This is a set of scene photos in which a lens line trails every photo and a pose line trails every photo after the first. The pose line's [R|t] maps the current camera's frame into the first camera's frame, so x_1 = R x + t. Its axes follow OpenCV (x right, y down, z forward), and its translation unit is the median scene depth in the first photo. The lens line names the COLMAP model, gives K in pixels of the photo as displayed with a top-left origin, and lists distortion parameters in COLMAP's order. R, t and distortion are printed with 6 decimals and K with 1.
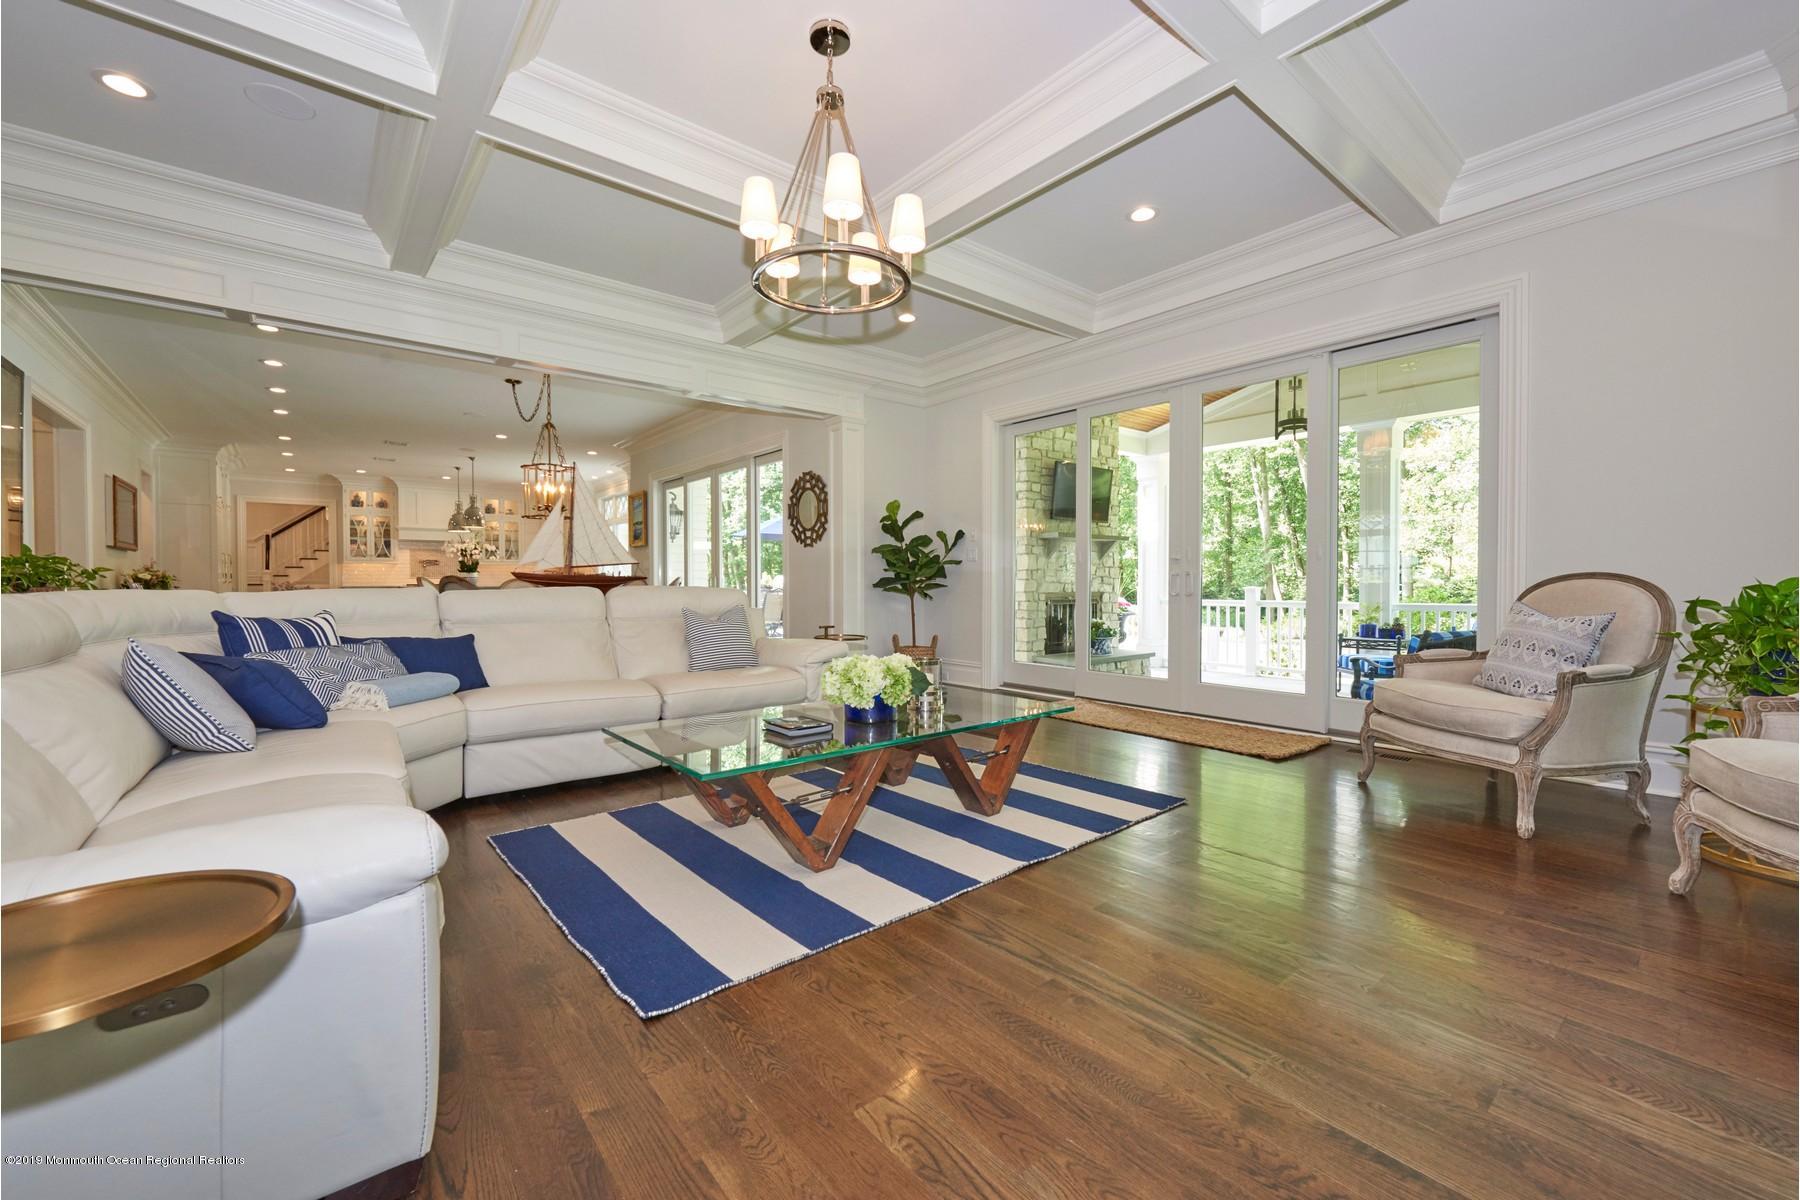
lens RADIAL K [[717.1, 0, 902.4], [0, 717.1, 582.7], [0, 0, 1]] dist [0.000991, 0.000085]
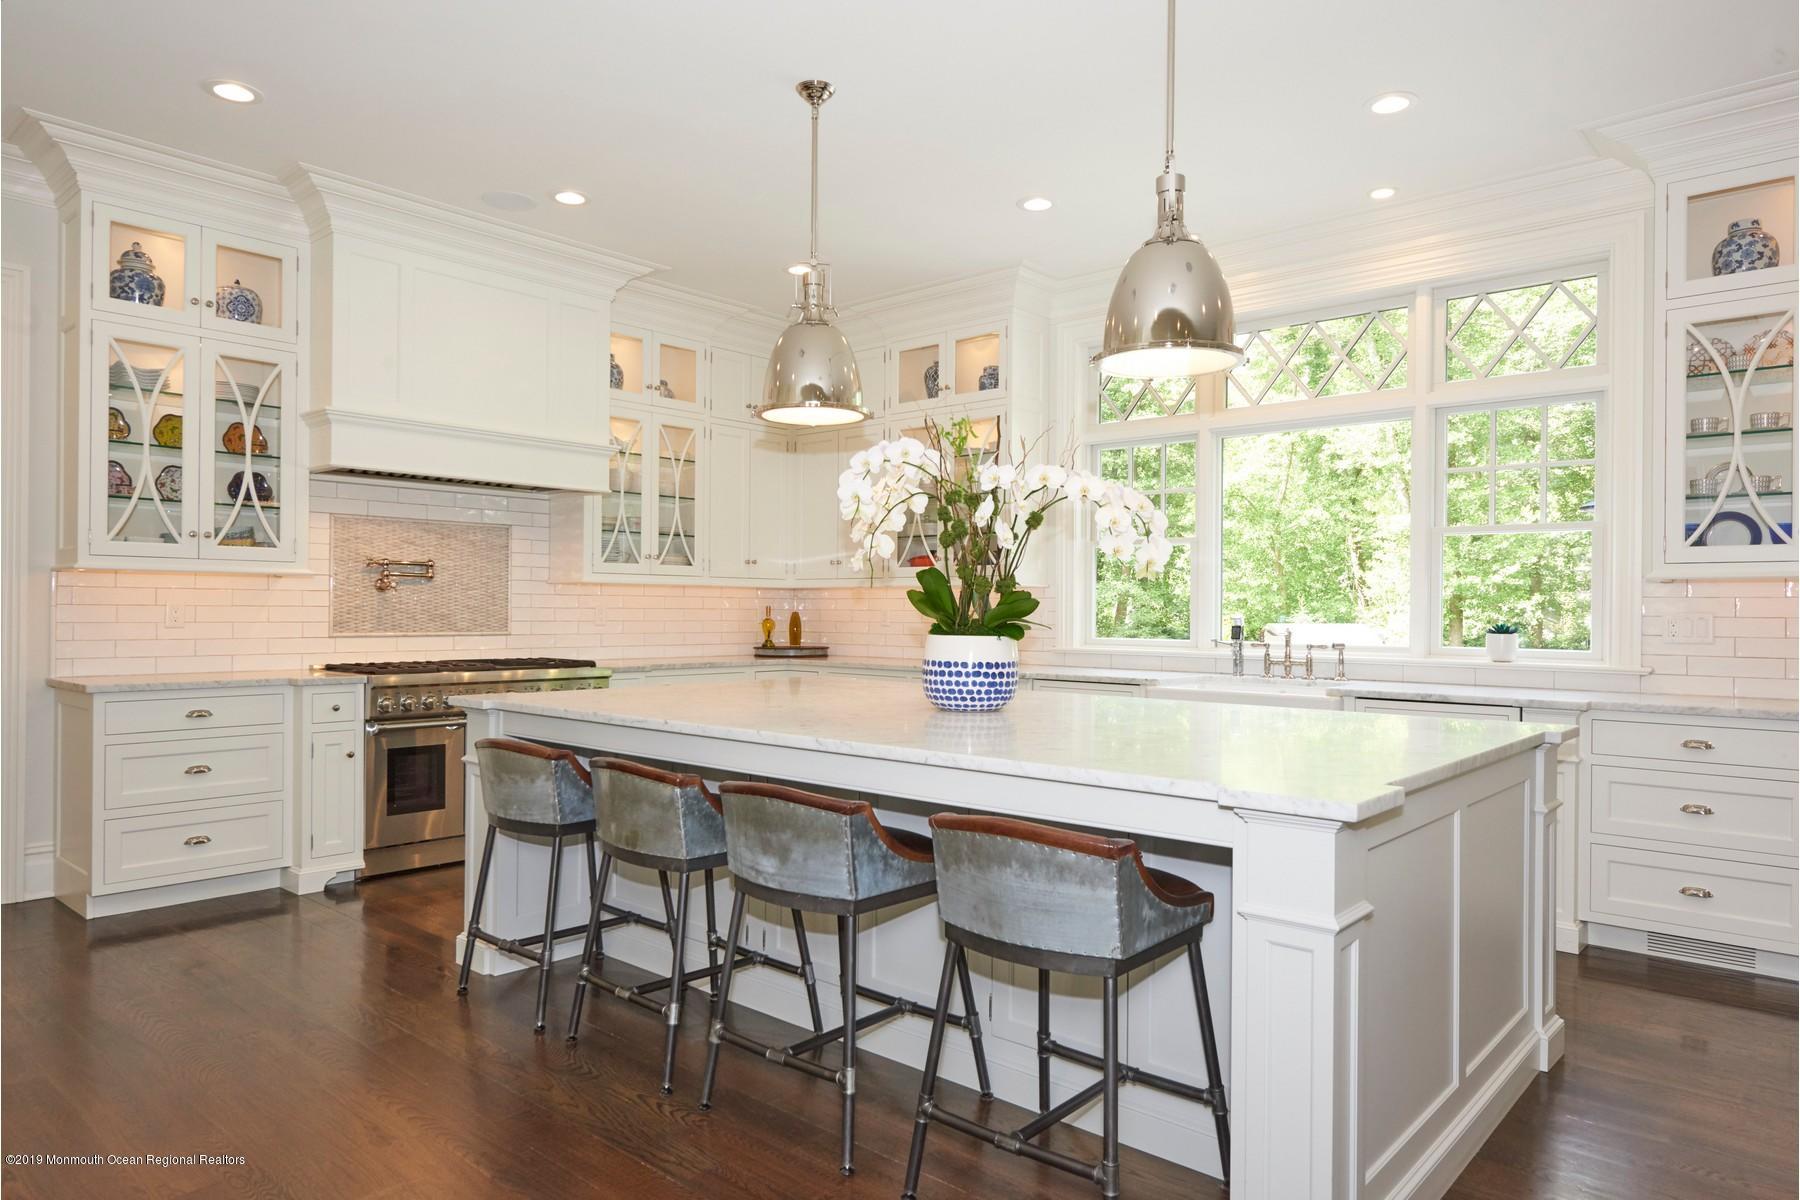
lens RADIAL K [[1126.1, 0, 902.8], [0, 1126.1, 607.1], [0, 0, 1]] dist [0.001820, 0.000220]
pose [[0.988389, 0.012398, 0.151439, -0.593573], [-0.011677, 0.999916, -0.005649, -0.017666], [-0.151497, 0.003815, 0.988450, 0.647157]]
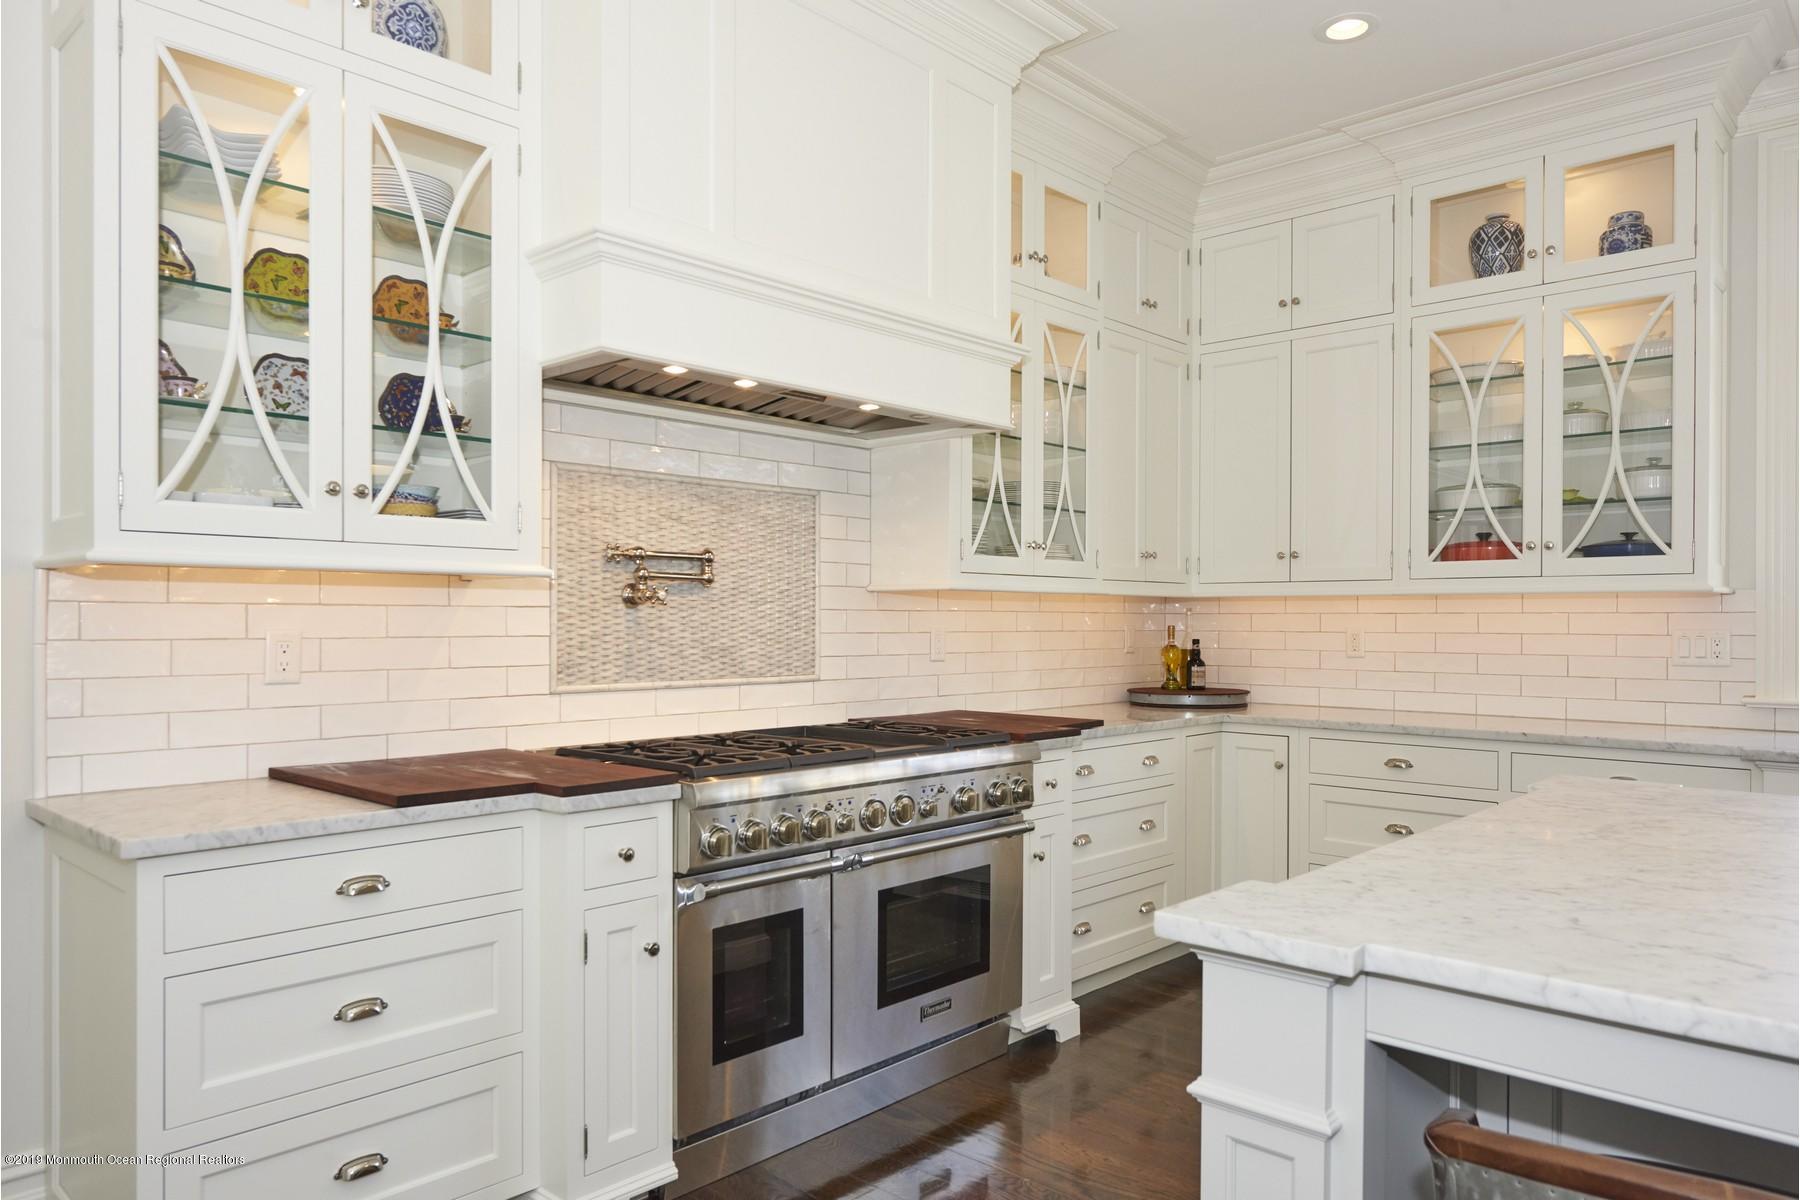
lens RADIAL K [[1195.3, 0, 901.4], [0, 1195.3, 625.1], [0, 0, 1]] dist [0.006132, 0.000071]
pose [[0.991739, 0.008231, 0.128008, -0.695846], [-0.008626, 0.999960, 0.002535, -0.020913], [-0.127982, -0.003618, 0.991770, 0.837406]]
